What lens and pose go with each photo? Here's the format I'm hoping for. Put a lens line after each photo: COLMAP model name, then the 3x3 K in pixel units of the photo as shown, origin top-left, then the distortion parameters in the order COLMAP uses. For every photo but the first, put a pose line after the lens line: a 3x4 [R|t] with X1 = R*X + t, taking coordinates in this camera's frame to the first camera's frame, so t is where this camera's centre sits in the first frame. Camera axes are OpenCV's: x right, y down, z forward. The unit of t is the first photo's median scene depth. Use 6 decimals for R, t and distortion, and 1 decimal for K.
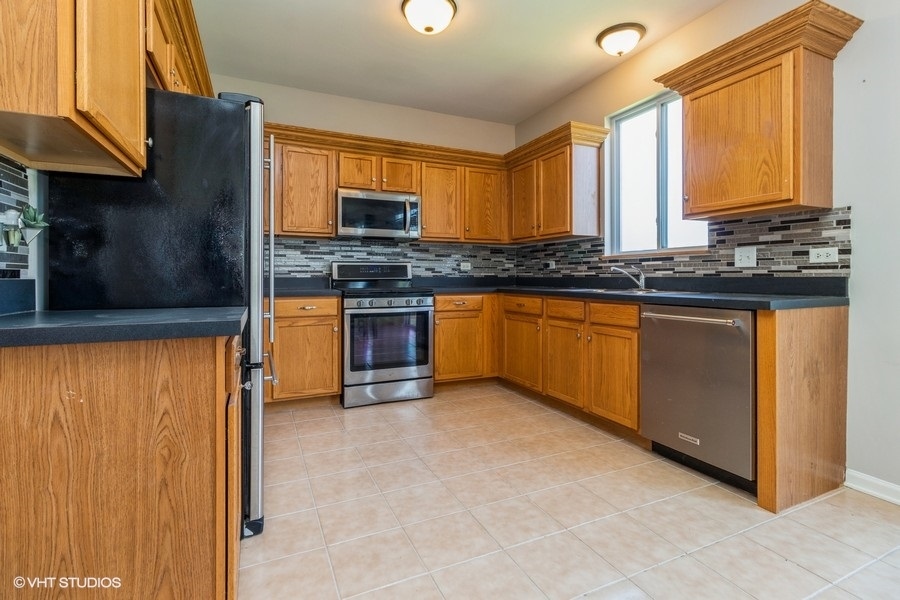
lens RADIAL K [[422.7, 0, 439.4], [0, 422.7, 276.9], [0, 0, 1]] dist [-0.002795, -0.000199]
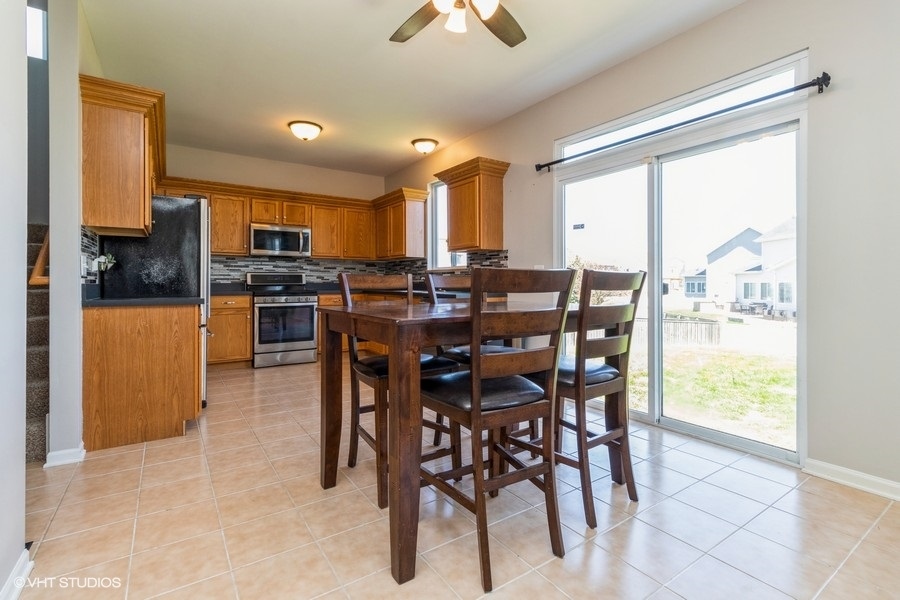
lens RADIAL K [[422.7, 0, 446.7], [0, 422.7, 282.7], [0, 0, 1]] dist [-0.002795, -0.000199]
pose [[0.984196, 0.001682, 0.177076, 0.179355], [-0.001759, 0.999998, 0.000276, -0.002026], [-0.177076, -0.000583, 0.984197, -0.598510]]
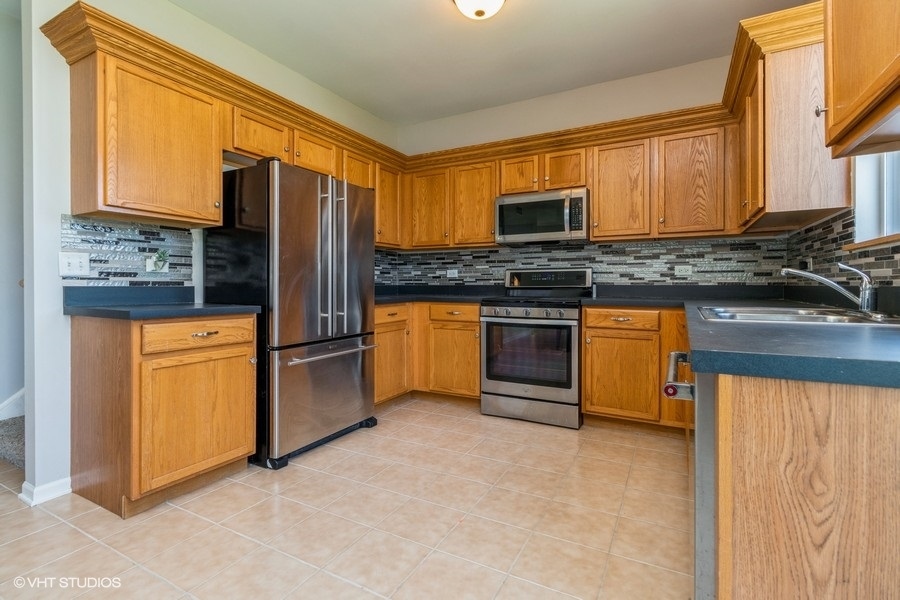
lens RADIAL K [[422.7, 0, 445.2], [0, 422.7, 284.5], [0, 0, 1]] dist [-0.002795, -0.000199]
pose [[0.604306, 0.001494, -0.796751, 0.498634], [-0.000101, 0.999998, 0.001798, -0.002460], [0.796752, -0.001006, 0.604305, 0.295544]]
